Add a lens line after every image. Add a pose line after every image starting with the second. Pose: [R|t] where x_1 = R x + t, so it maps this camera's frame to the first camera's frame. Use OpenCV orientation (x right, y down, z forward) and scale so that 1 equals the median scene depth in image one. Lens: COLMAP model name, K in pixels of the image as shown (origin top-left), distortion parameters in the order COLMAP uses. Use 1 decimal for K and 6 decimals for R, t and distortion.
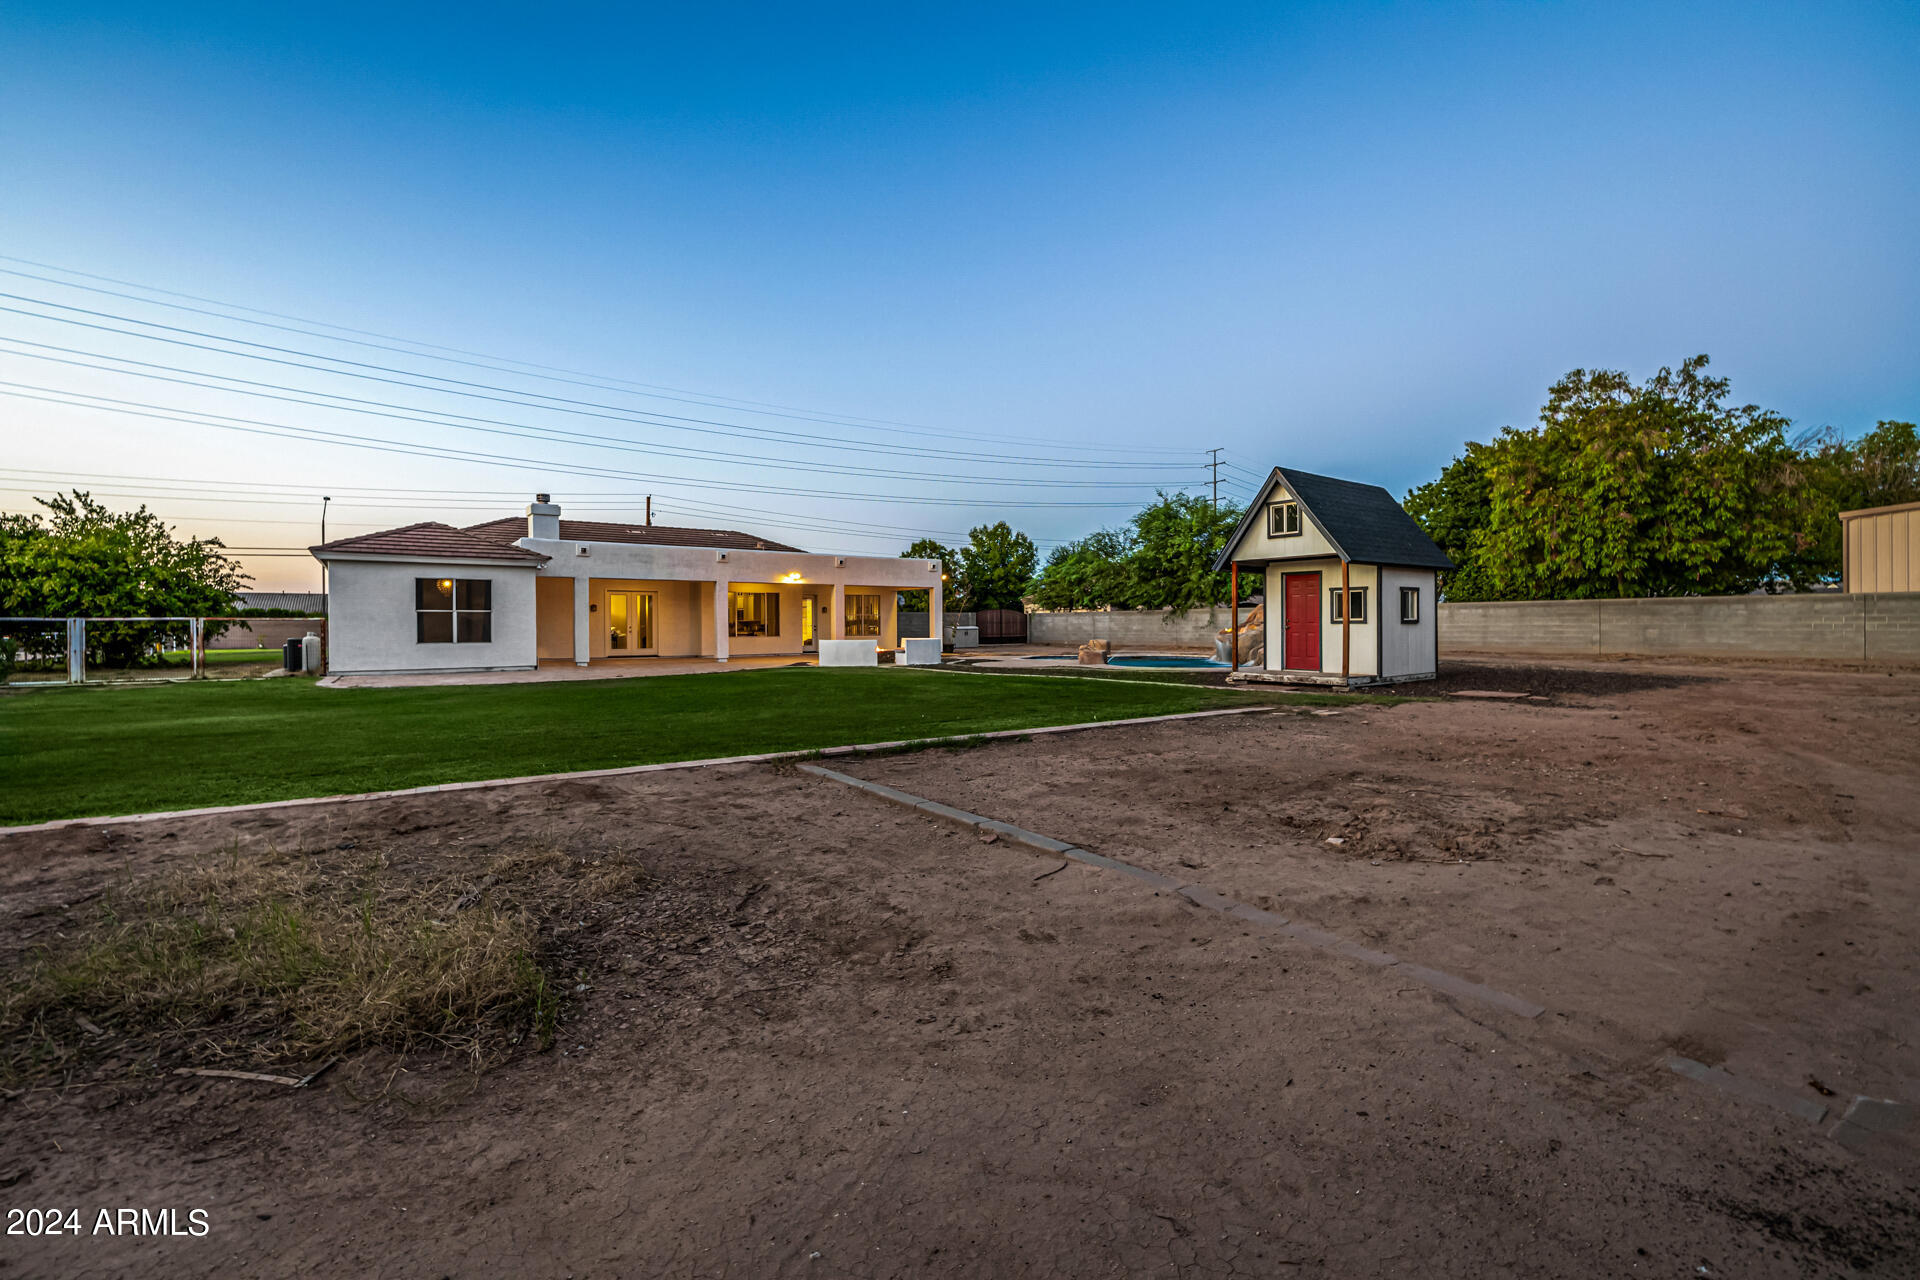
lens RADIAL K [[808.2, 0, 956.1], [0, 808.2, 624.9], [0, 0, 1]] dist [0.002093, -0.000035]
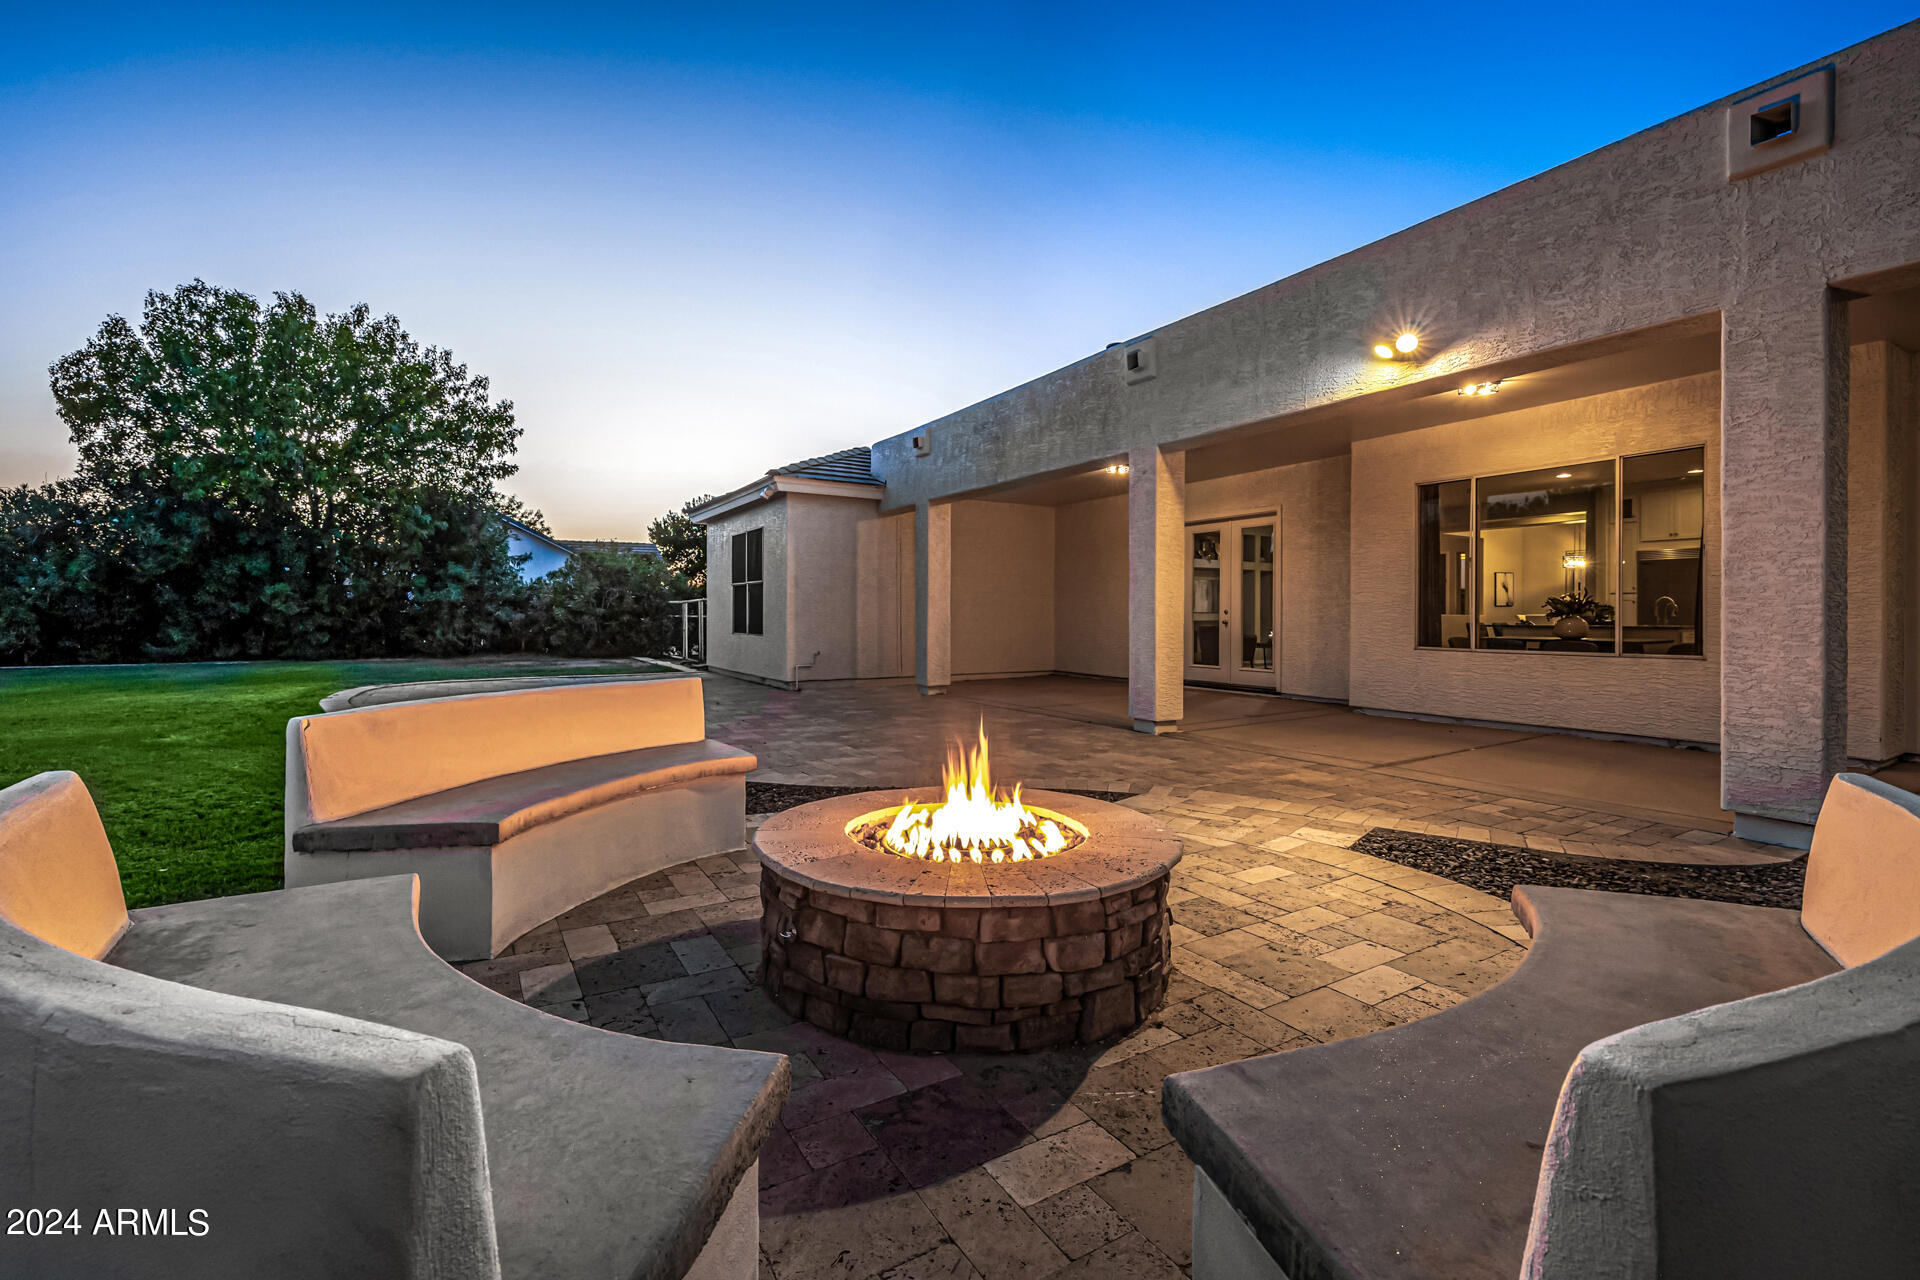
lens RADIAL K [[808.2, 0, 963.4], [0, 808.2, 615.1], [0, 0, 1]] dist [0.002093, -0.000035]
pose [[-0.059561, 0.003766, -0.998218, -0.001104], [-0.002969, 0.999988, 0.003950, 0.003606], [0.998220, 0.003199, -0.059549, 0.936637]]
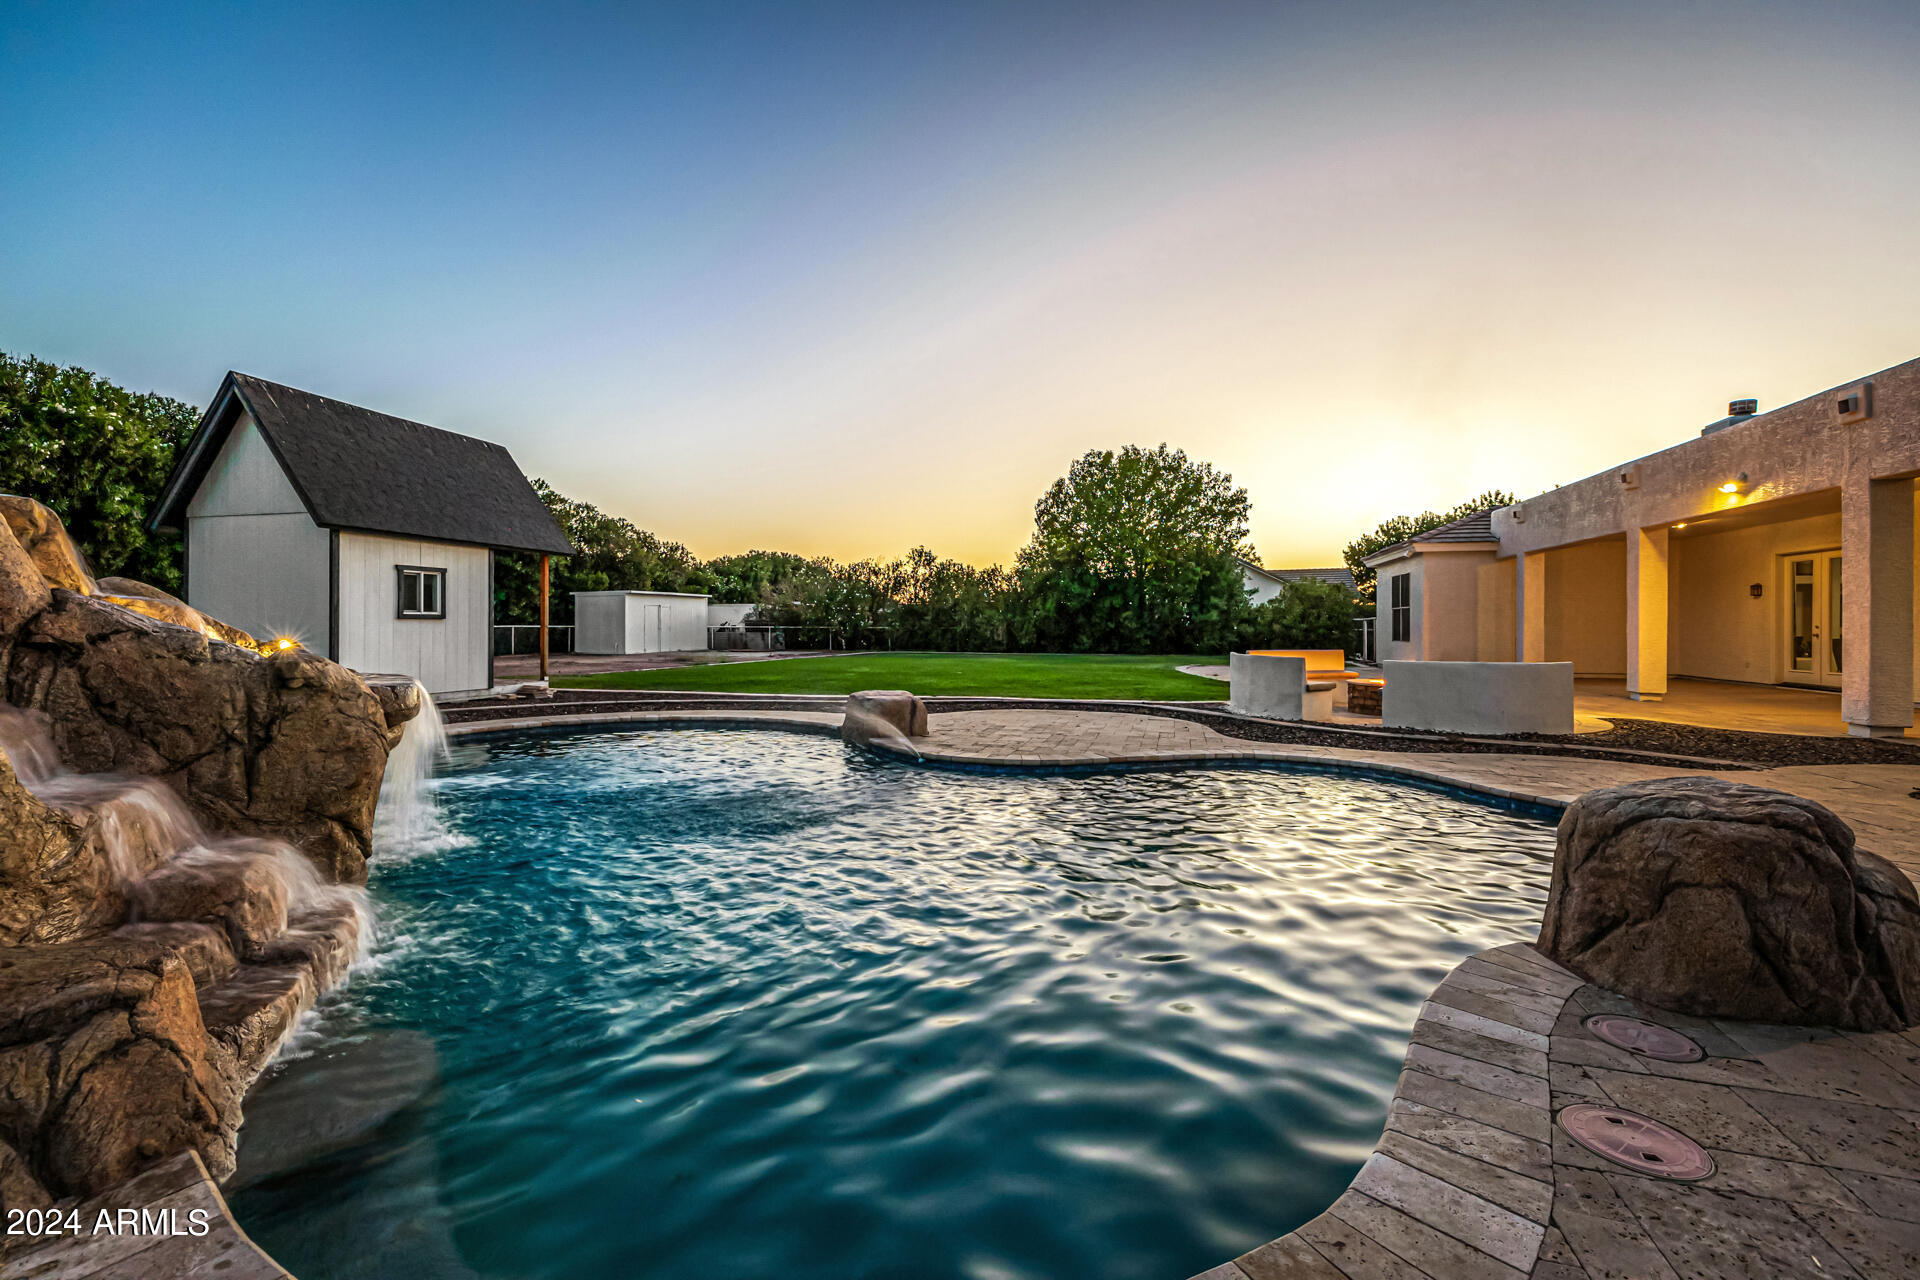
lens RADIAL K [[808.2, 0, 954.0], [0, 808.2, 630.0], [0, 0, 1]] dist [0.002093, -0.000035]
pose [[-0.773747, 0.004972, -0.633475, 0.313290], [0.001002, 0.999978, 0.006625, 0.001465], [0.633494, 0.004491, -0.773735, 1.094383]]
